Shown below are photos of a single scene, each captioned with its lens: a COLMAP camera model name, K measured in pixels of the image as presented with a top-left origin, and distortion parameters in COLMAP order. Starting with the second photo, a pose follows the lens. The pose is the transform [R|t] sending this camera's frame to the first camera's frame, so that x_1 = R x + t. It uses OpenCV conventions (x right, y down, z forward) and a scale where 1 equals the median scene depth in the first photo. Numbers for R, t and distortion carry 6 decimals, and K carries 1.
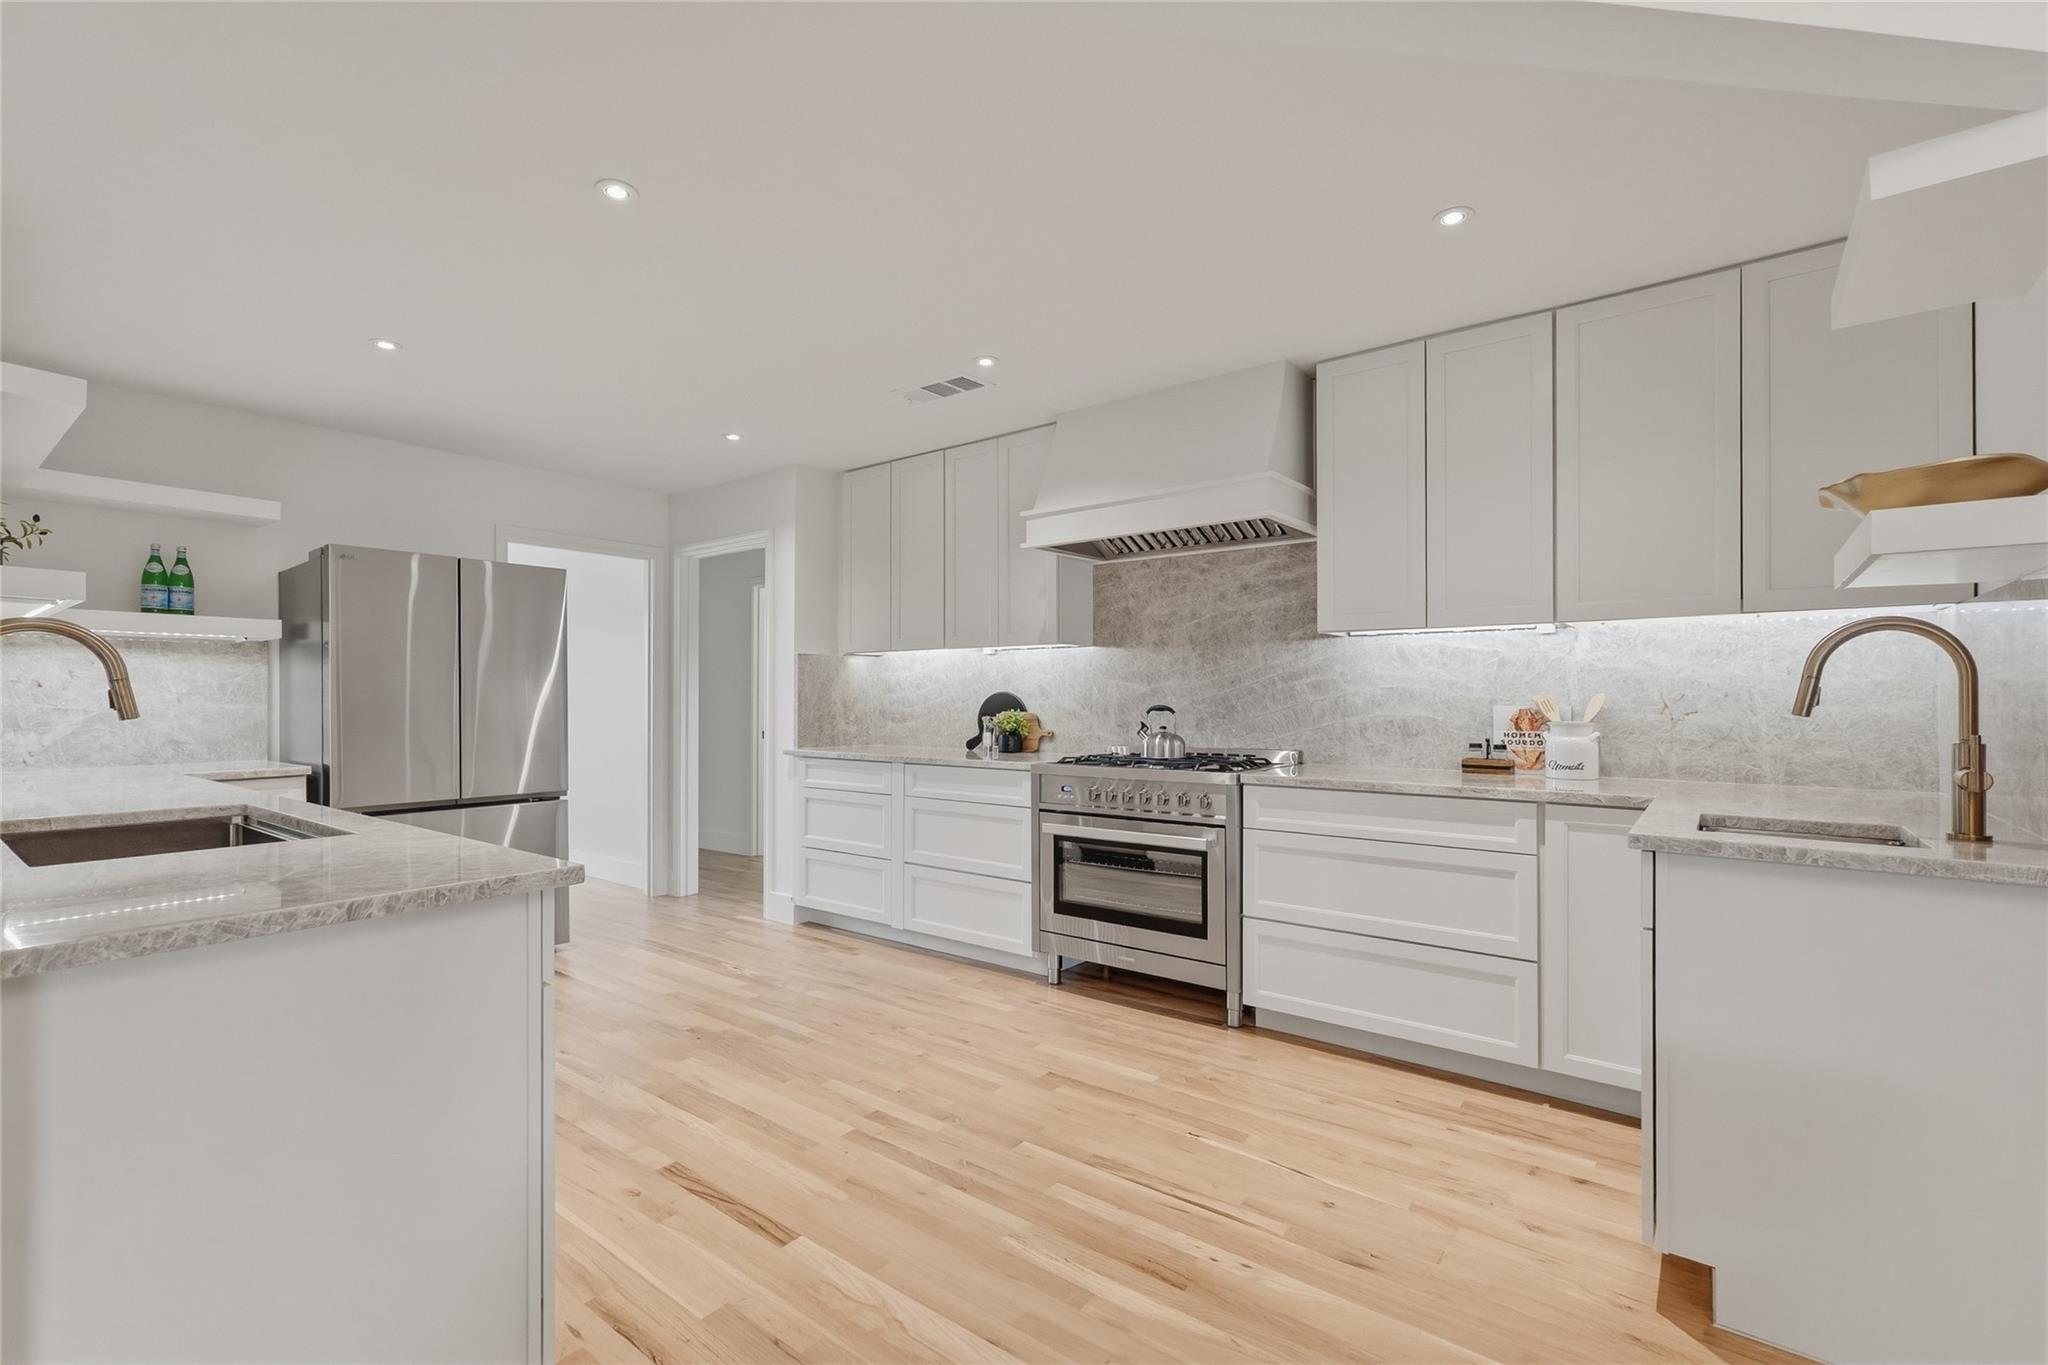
lens RADIAL K [[906.3, 0, 1021.7], [0, 906.3, 690.3], [0, 0, 1]] dist [0.001822, 0.000403]
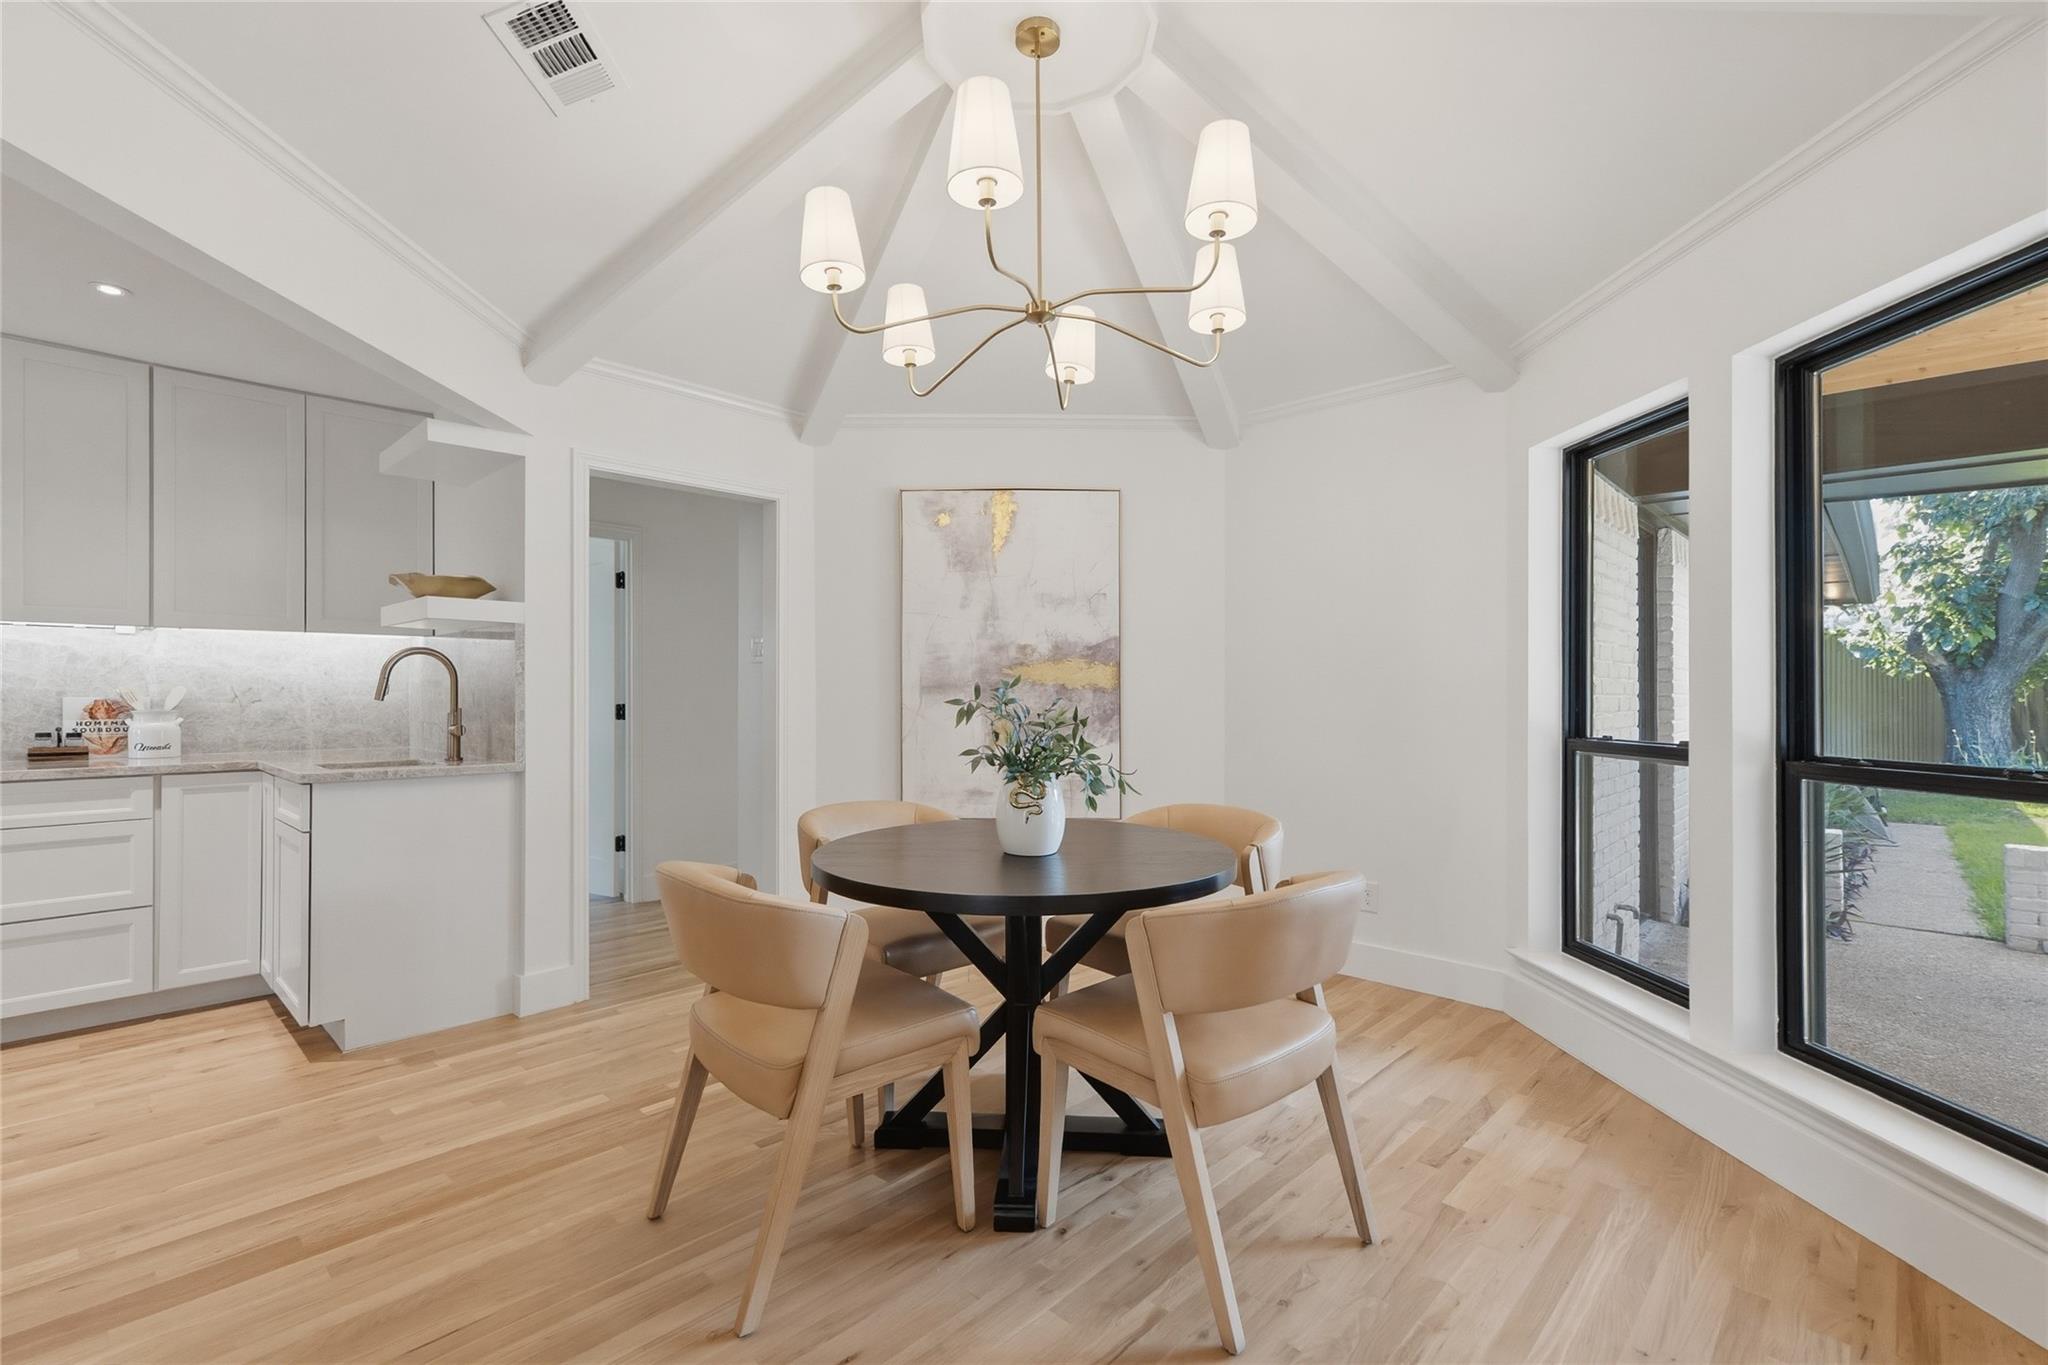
lens RADIAL K [[906.3, 0, 1021.7], [0, 906.3, 690.3], [0, 0, 1]] dist [0.001822, 0.000403]
pose [[0.104028, 0.001247, 0.994574, -0.431660], [-0.008559, 0.999963, -0.000359, -0.000494], [-0.994538, -0.008475, 0.104035, -0.239053]]
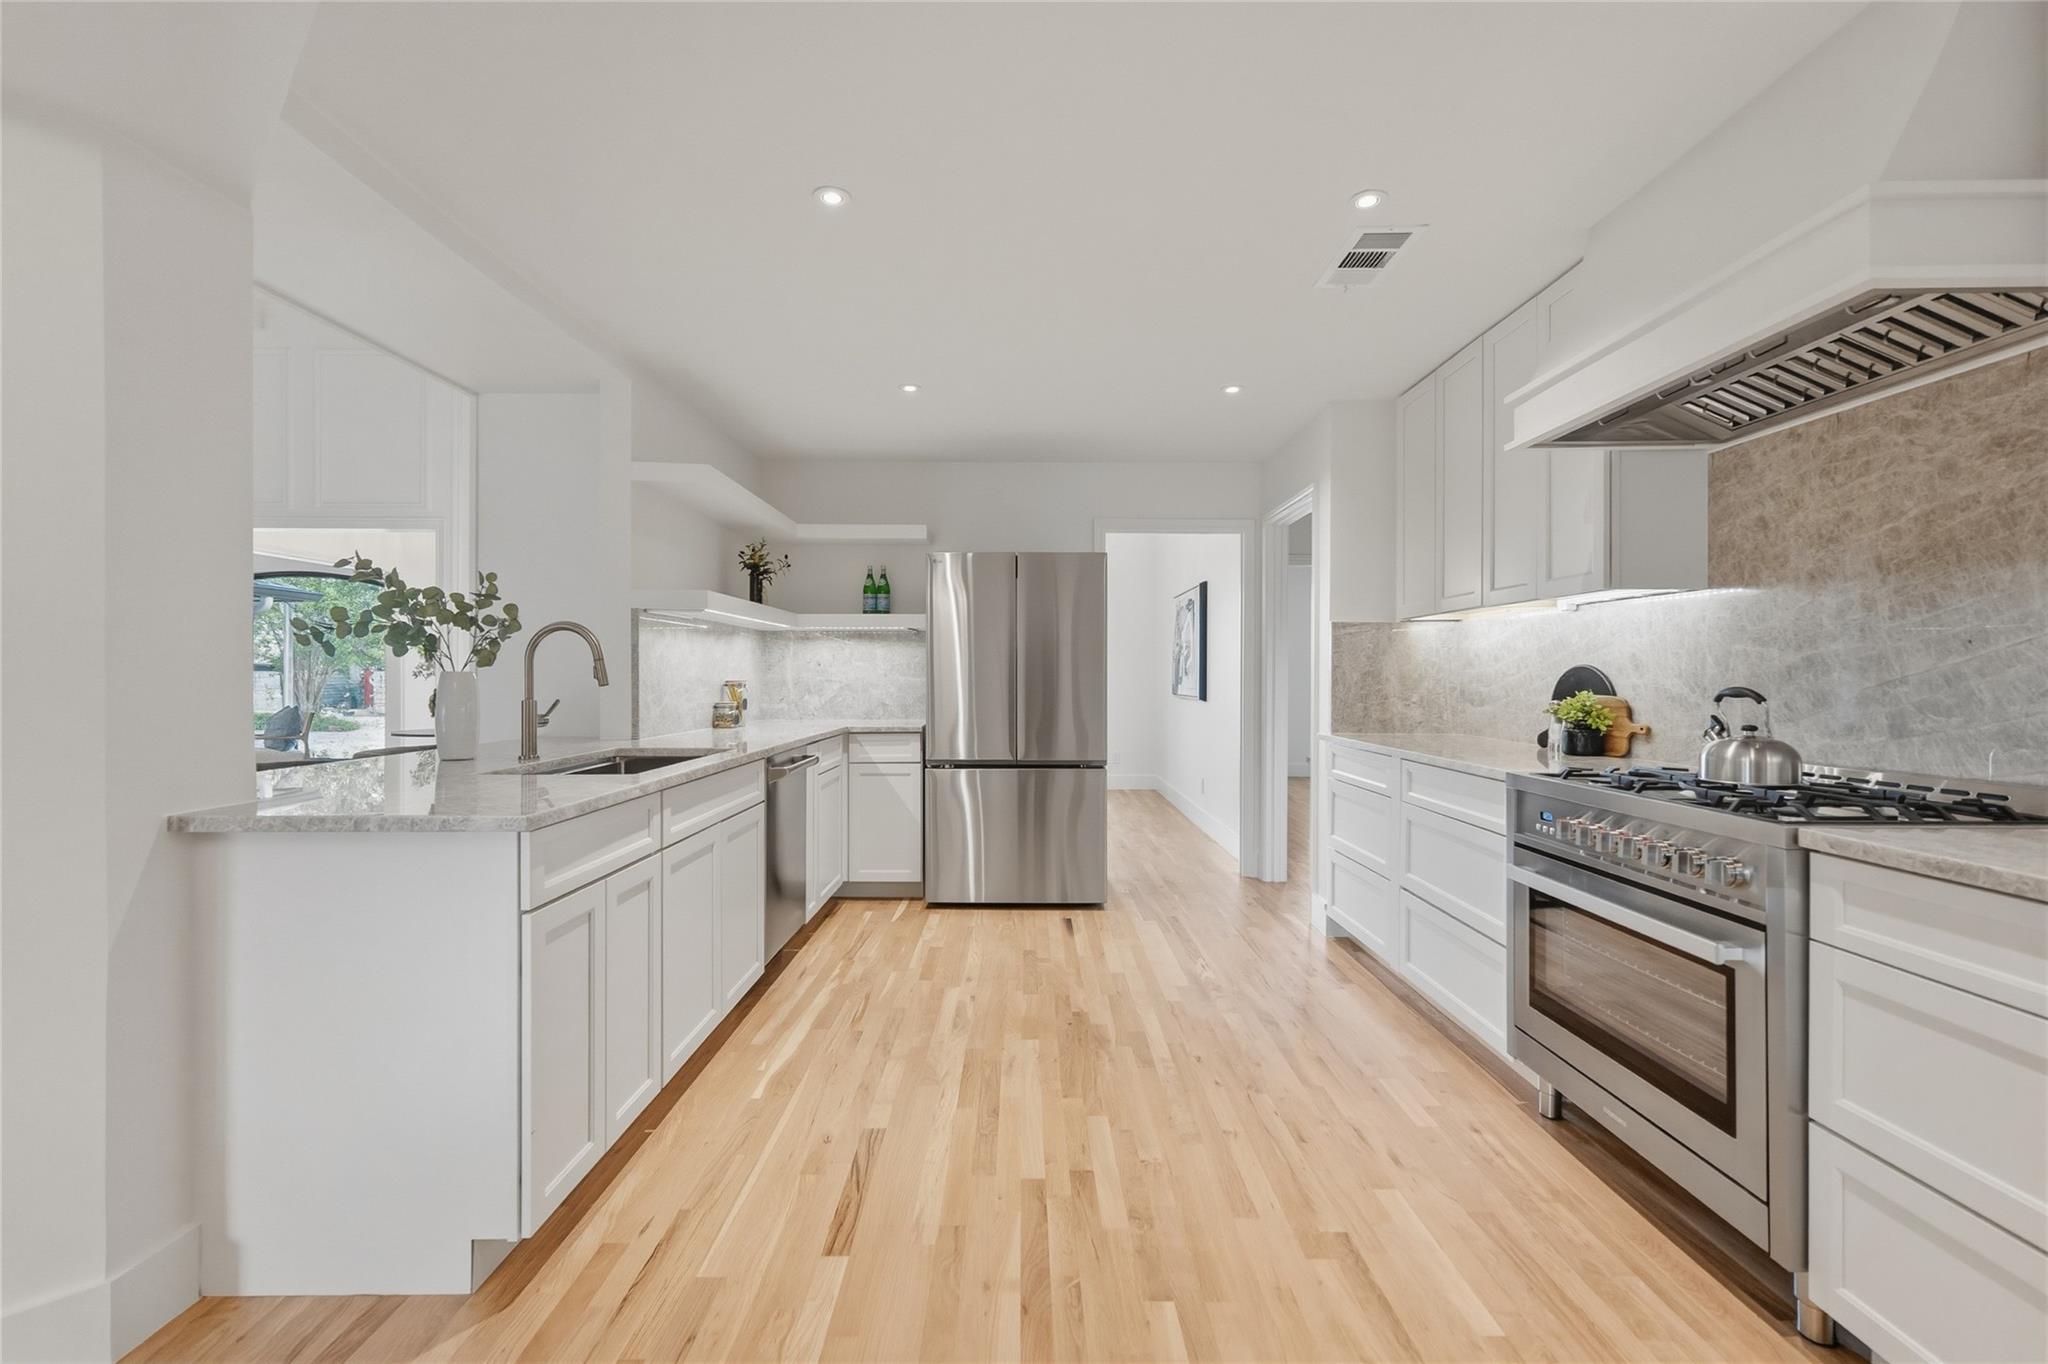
lens RADIAL K [[901.7, 0, 1020.1], [0, 901.7, 672.8], [0, 0, 1]] dist [0.001197, 0.000446]
pose [[0.612656, 0.000436, -0.790349, 0.363782], [0.004146, 0.999984, 0.003766, 0.004454], [0.790339, -0.005584, 0.612645, 0.360101]]
